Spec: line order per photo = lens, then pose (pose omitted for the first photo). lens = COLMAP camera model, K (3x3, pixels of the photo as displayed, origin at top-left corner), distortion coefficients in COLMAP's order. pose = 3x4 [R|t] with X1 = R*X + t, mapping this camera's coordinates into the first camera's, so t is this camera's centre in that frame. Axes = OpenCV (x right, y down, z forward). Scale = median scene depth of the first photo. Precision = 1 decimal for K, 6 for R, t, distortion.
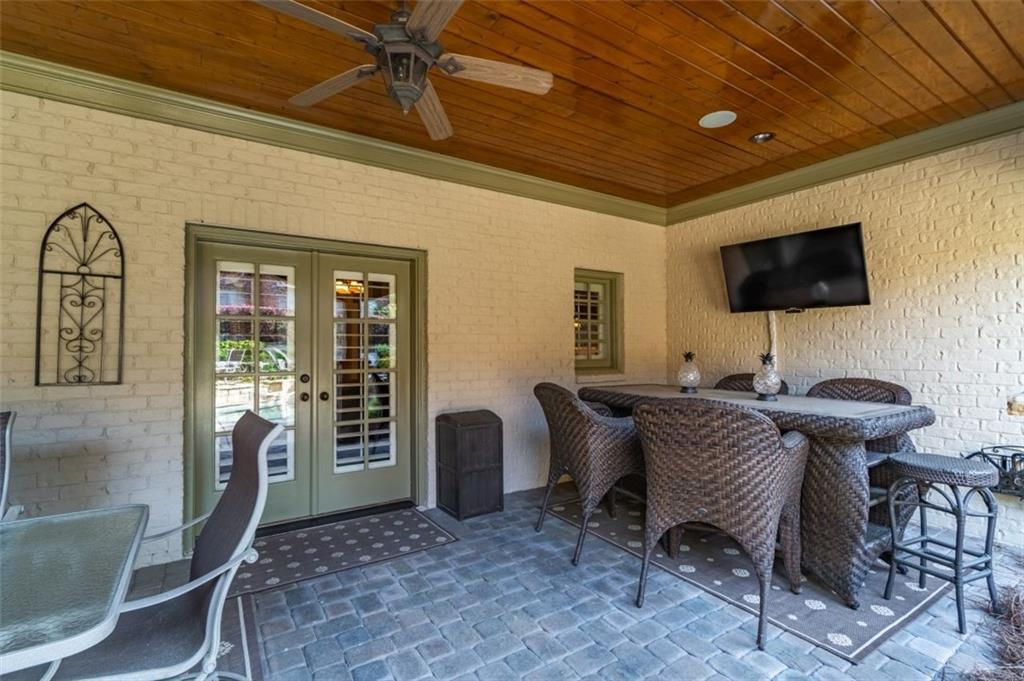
lens RADIAL K [[476.8, 0, 514.3], [0, 476.8, 340.6], [0, 0, 1]] dist [-0.002736, 0.000035]
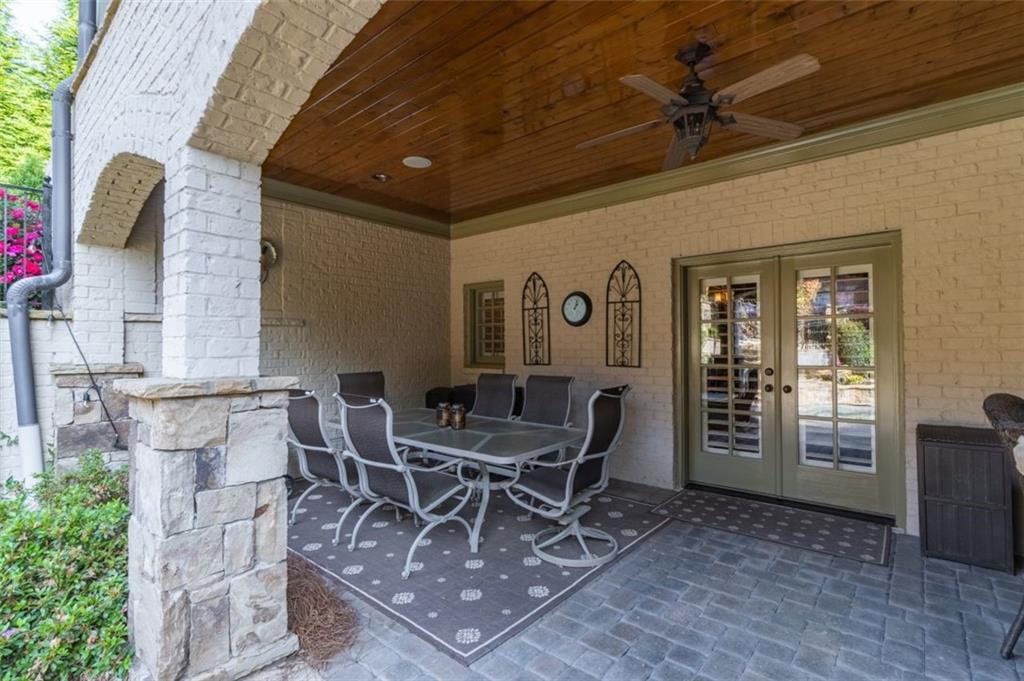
lens RADIAL K [[476.8, 0, 514.3], [0, 476.8, 341.6], [0, 0, 1]] dist [-0.002736, 0.000035]
pose [[0.284449, -0.010183, -0.958637, 0.595199], [0.018000, 0.999824, -0.005280, 0.003862], [0.958522, -0.015754, 0.284583, 0.130602]]
